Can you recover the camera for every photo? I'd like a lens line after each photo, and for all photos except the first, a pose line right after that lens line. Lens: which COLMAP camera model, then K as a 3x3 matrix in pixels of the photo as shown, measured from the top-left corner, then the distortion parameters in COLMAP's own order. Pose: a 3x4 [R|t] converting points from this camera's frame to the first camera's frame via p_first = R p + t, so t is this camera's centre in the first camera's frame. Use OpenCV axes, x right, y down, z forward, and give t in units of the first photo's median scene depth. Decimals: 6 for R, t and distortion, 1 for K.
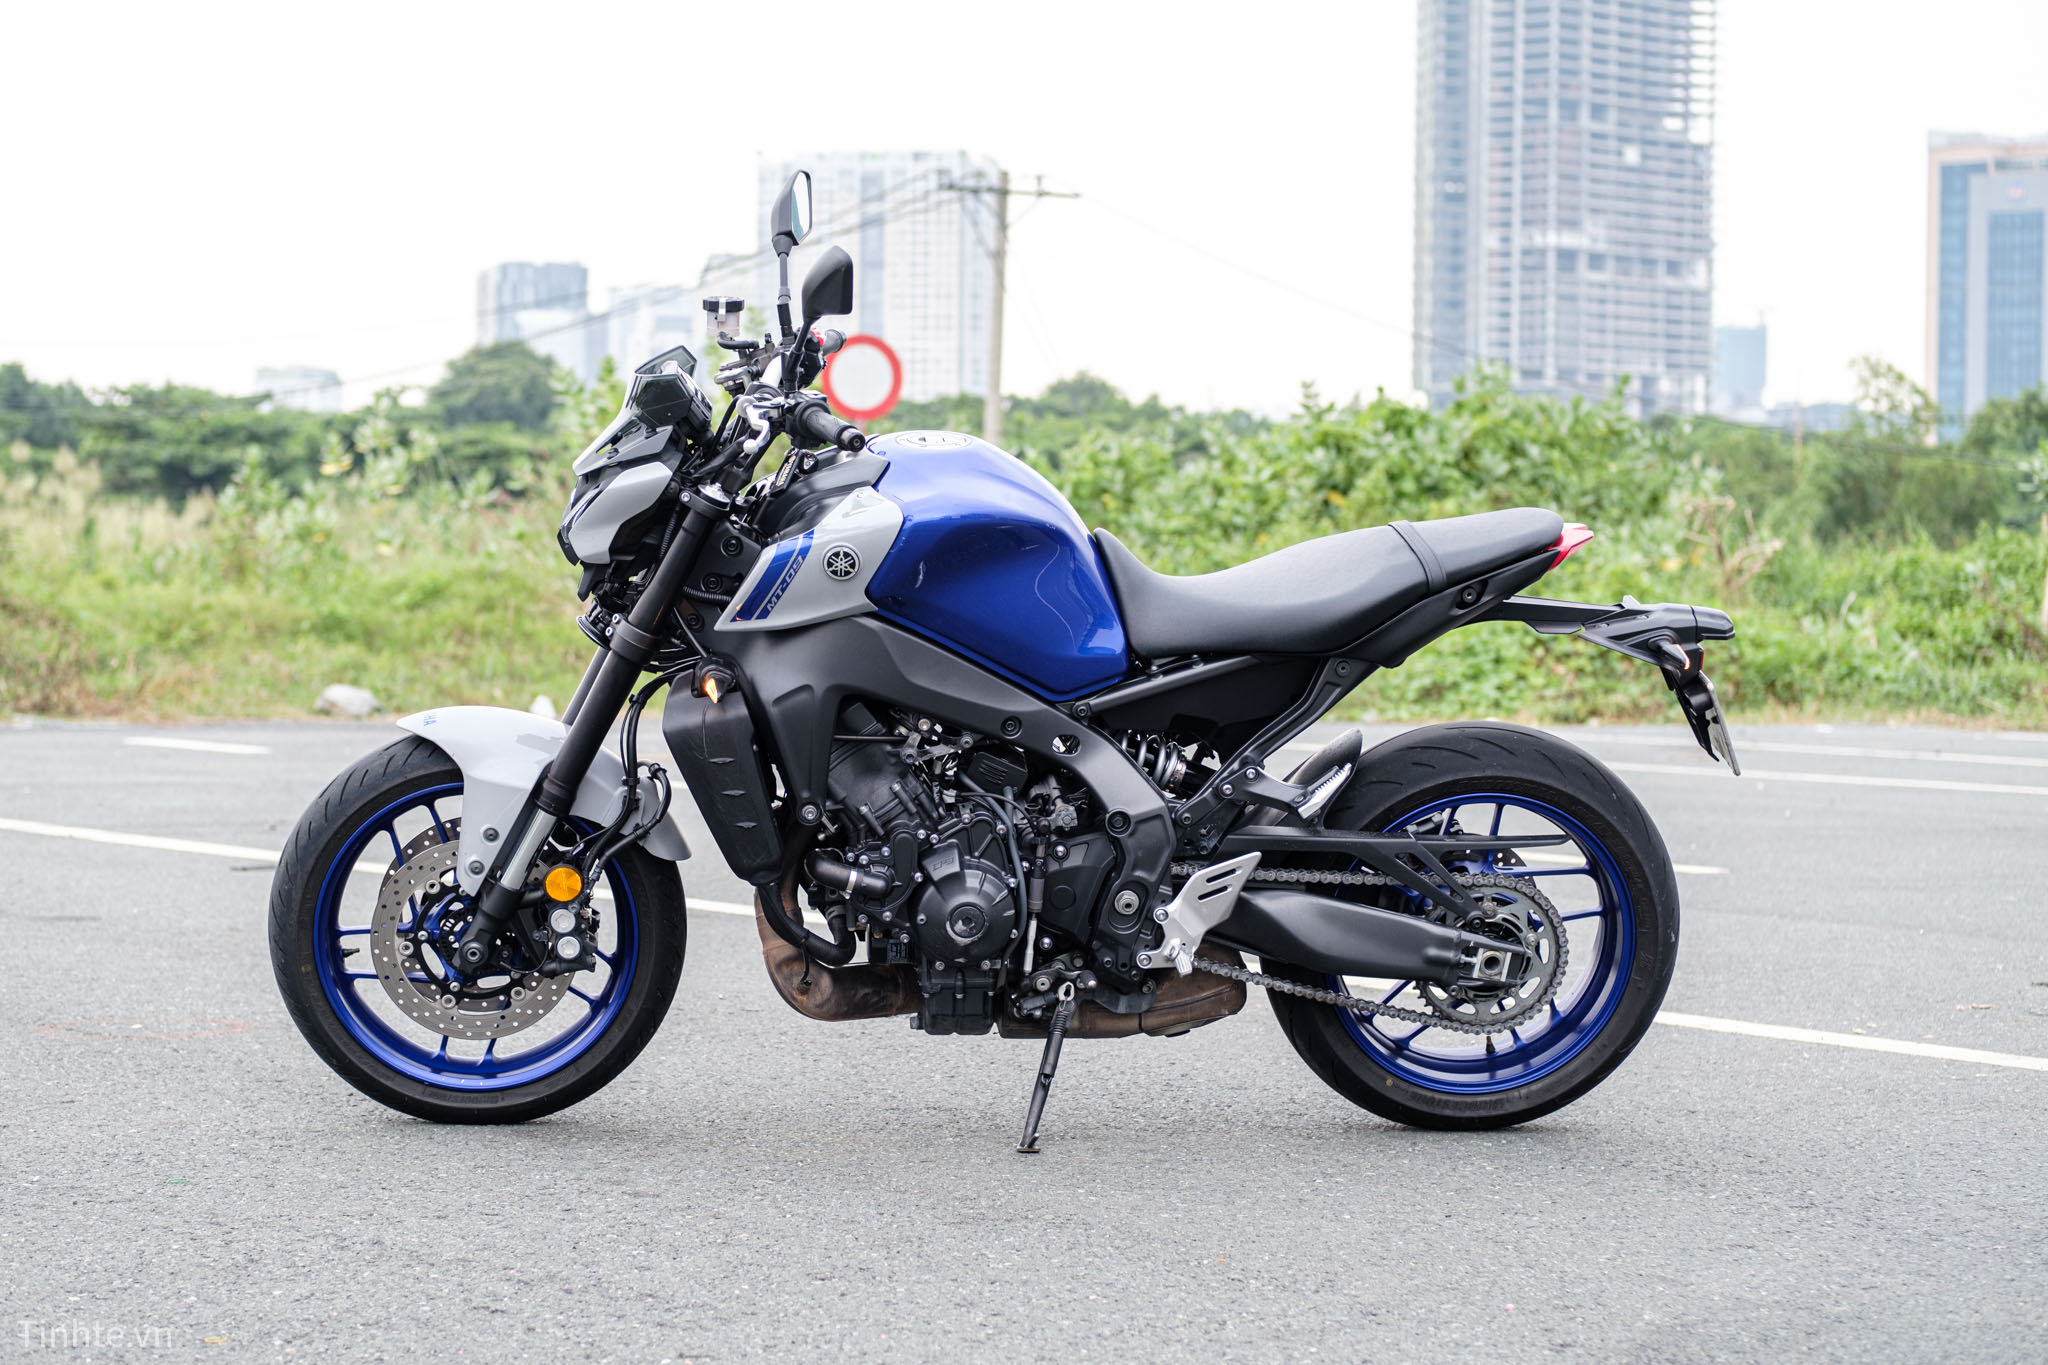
lens RADIAL K [[4345.7, 0, 1013.2], [0, 4345.7, 685.5], [0, 0, 1]] dist [0.074728, 0.000000]
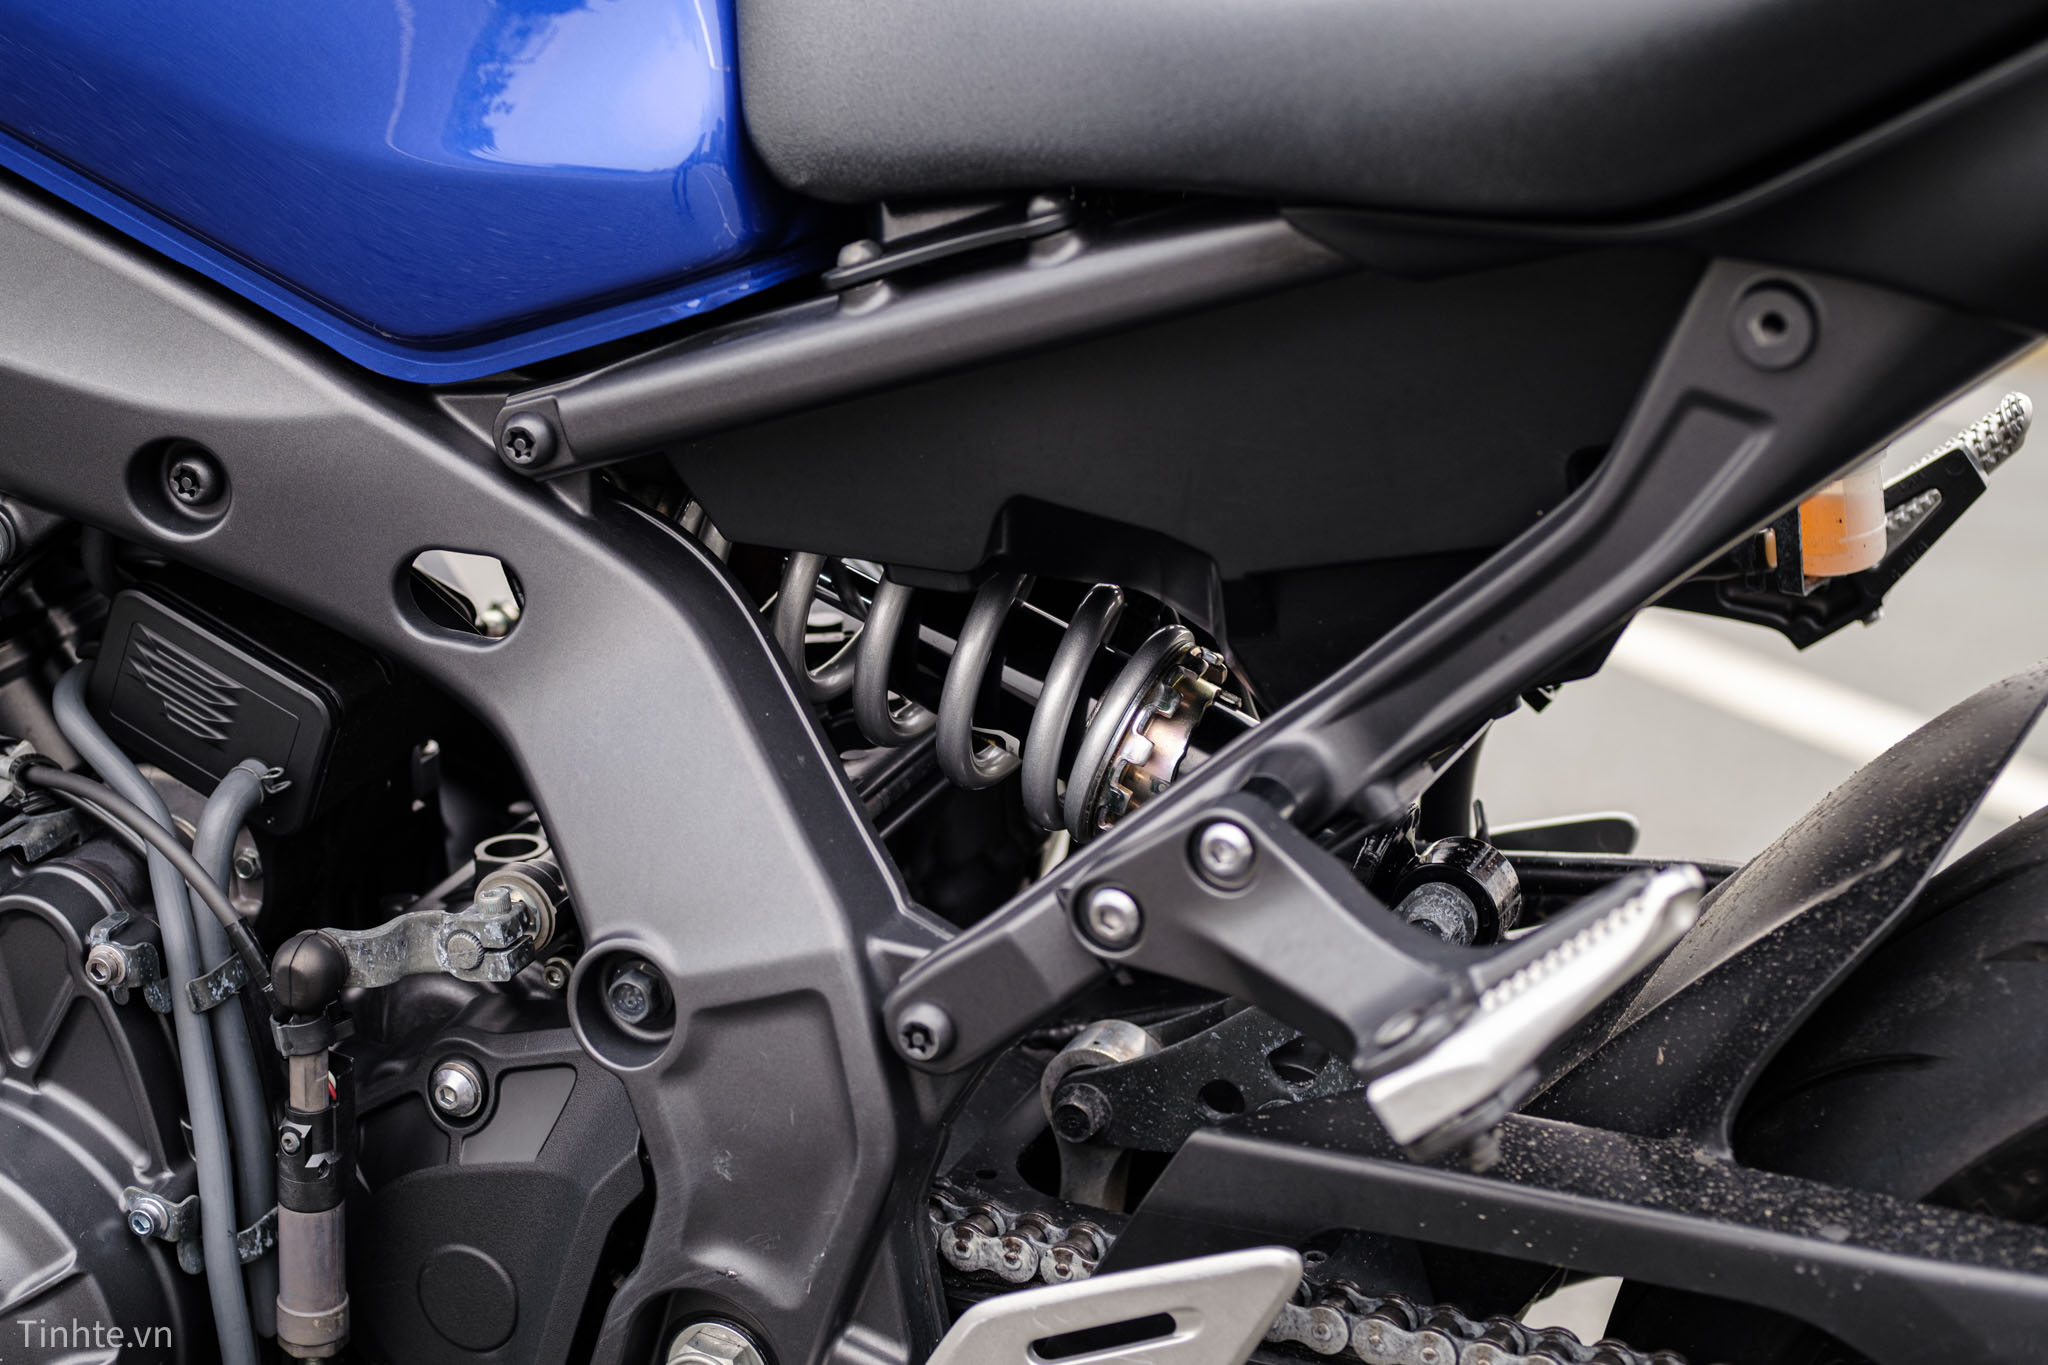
lens RADIAL K [[4499.4, 0, 1019.5], [0, 4499.4, 698.3], [0, 0, 1]] dist [0.035684, 0.000000]
pose [[0.875097, 0.111816, -0.470852, 0.136733], [-0.071550, 0.992143, 0.102632, -0.005521], [0.478628, -0.056124, 0.876222, 0.817264]]
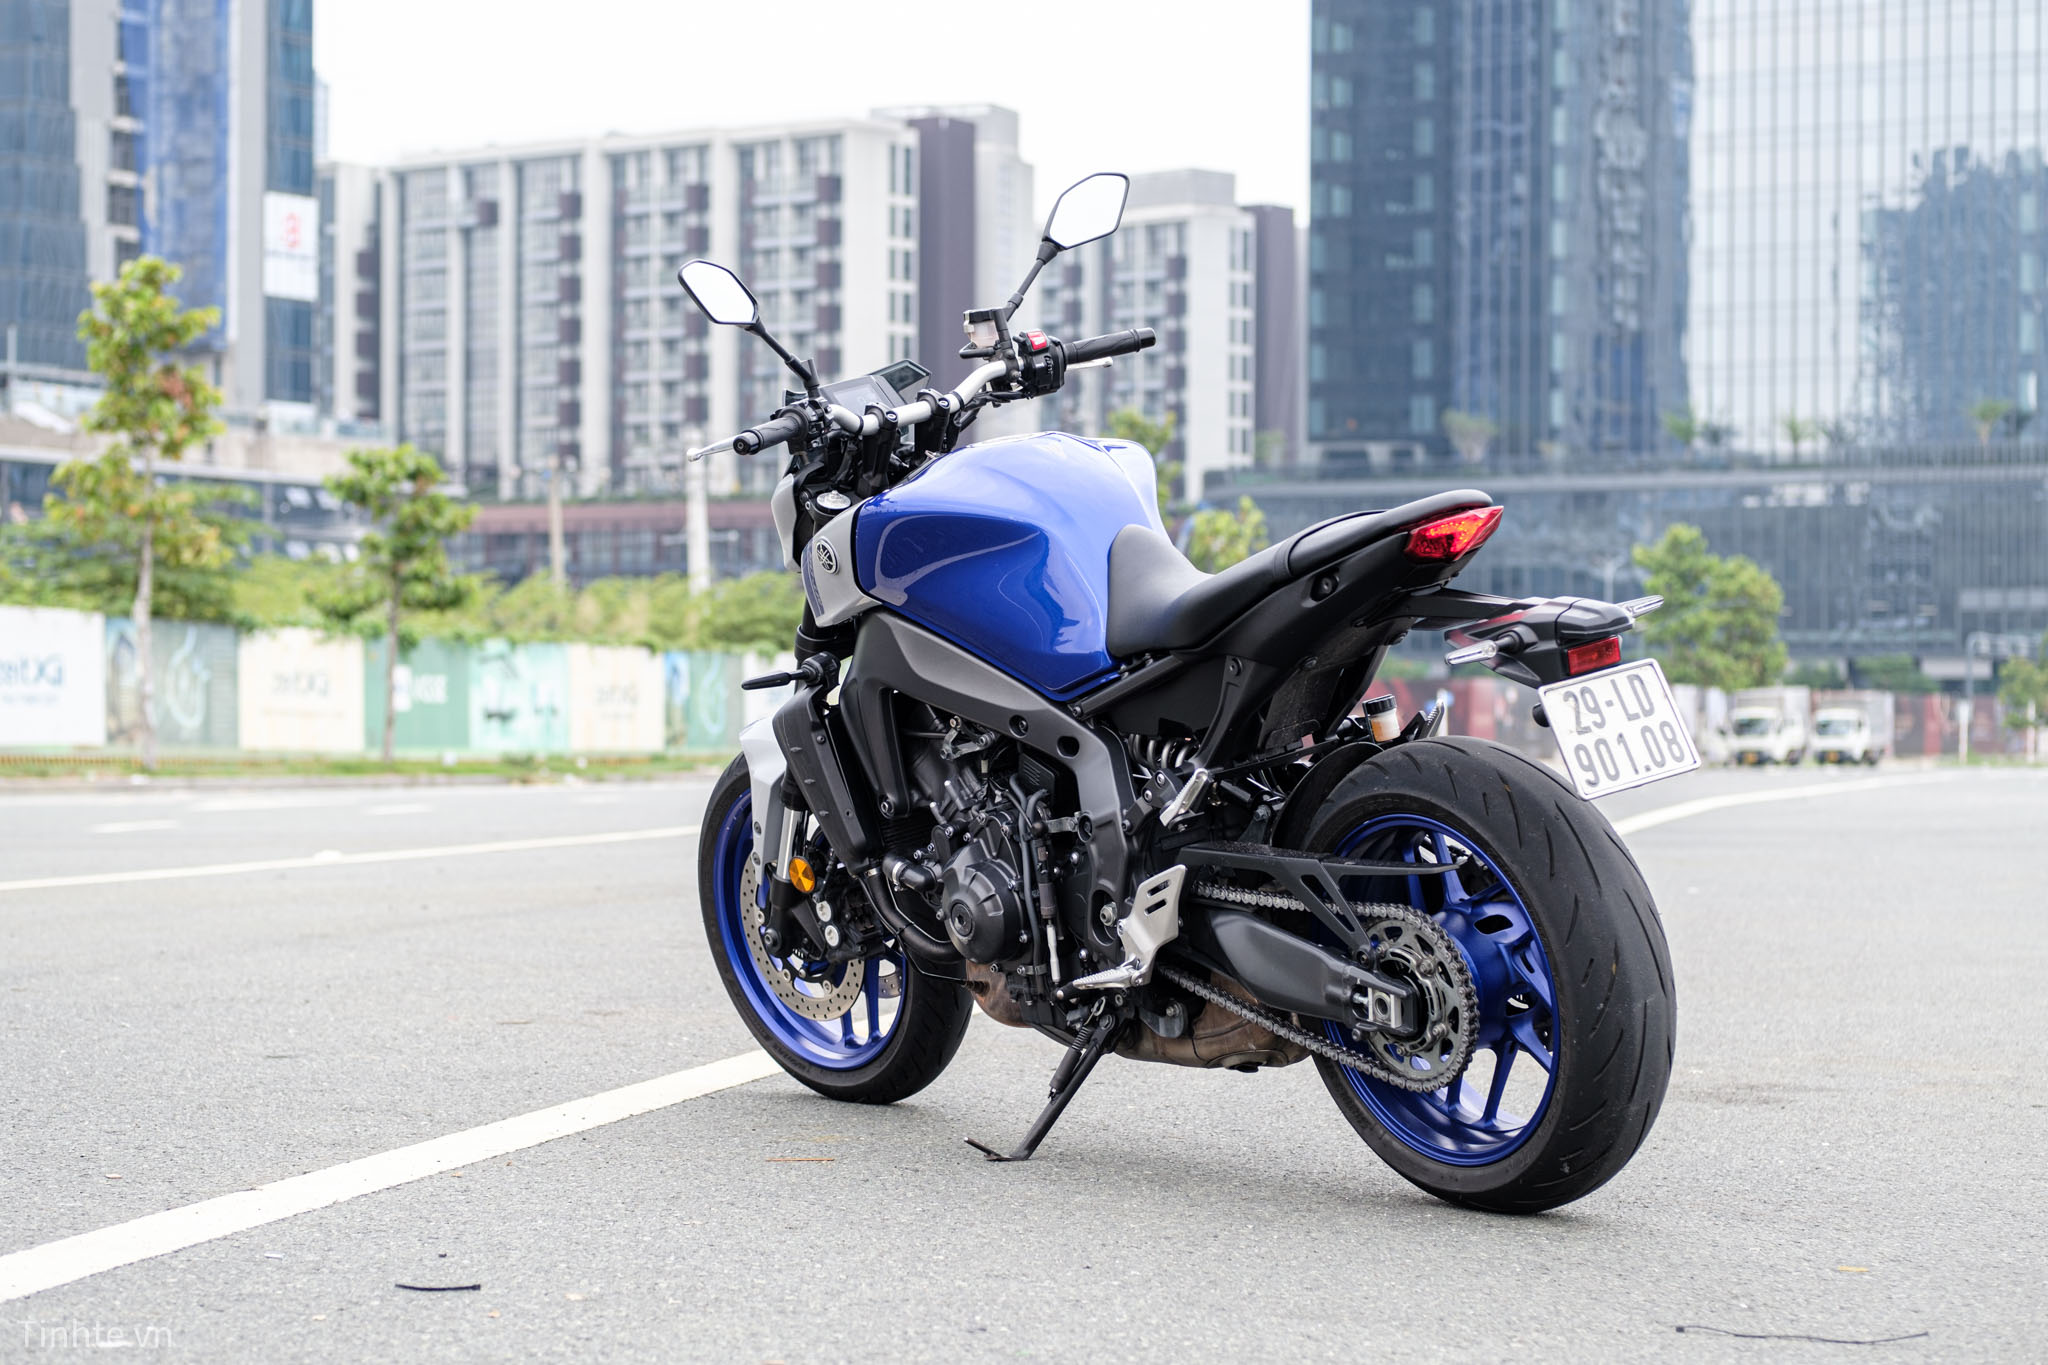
lens RADIAL K [[4551.1, 0, 1021.2], [0, 4551.1, 690.3], [0, 0, 1]] dist [0.042721, 0.000000]
pose [[0.505828, -0.000924, -0.862634, 0.875798], [-0.058032, 0.997698, -0.035097, 0.037104], [0.860680, 0.067814, 0.504610, 0.474044]]
